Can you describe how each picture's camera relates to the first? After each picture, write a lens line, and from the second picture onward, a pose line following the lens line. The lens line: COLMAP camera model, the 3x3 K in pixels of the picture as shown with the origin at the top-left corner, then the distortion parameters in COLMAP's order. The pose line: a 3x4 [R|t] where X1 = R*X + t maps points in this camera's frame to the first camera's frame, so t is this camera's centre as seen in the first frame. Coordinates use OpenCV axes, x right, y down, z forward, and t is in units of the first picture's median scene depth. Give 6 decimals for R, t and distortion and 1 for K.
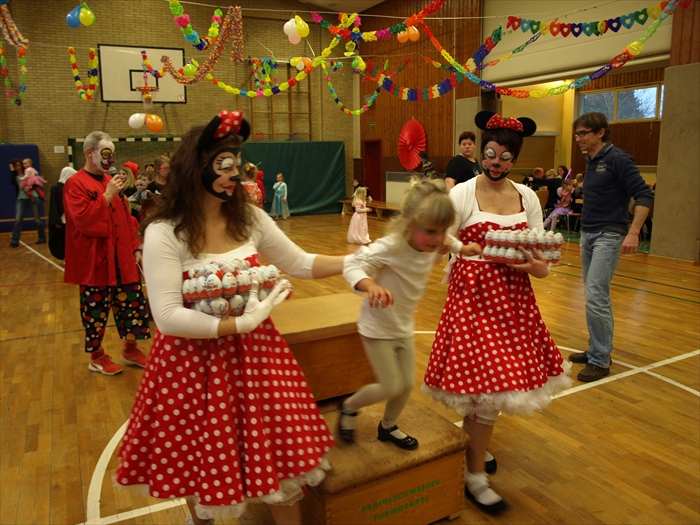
lens RADIAL K [[546.5, 0, 349.3], [0, 546.5, 263.5], [0, 0, 1]] dist [-0.055502, 0.009092]
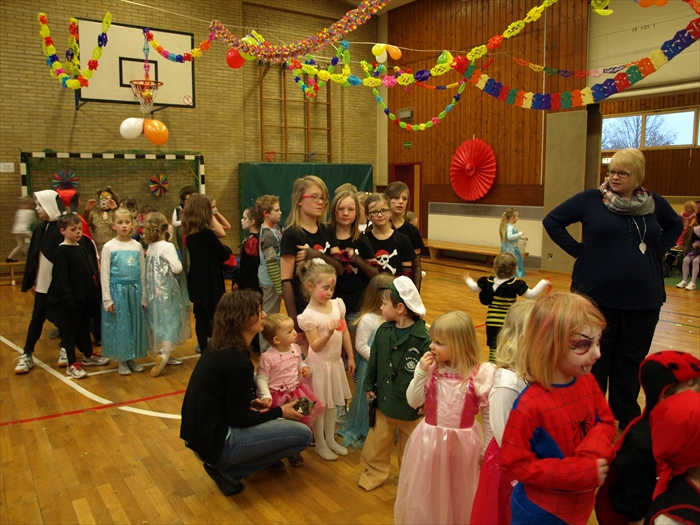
lens RADIAL K [[546.5, 0, 349.0], [0, 546.5, 261.4], [0, 0, 1]] dist [-0.055502, 0.009092]
pose [[0.991368, -0.006581, 0.130944, -0.183196], [0.013146, 0.998696, -0.049338, -0.047459], [-0.130449, 0.050634, 0.990161, 0.247207]]
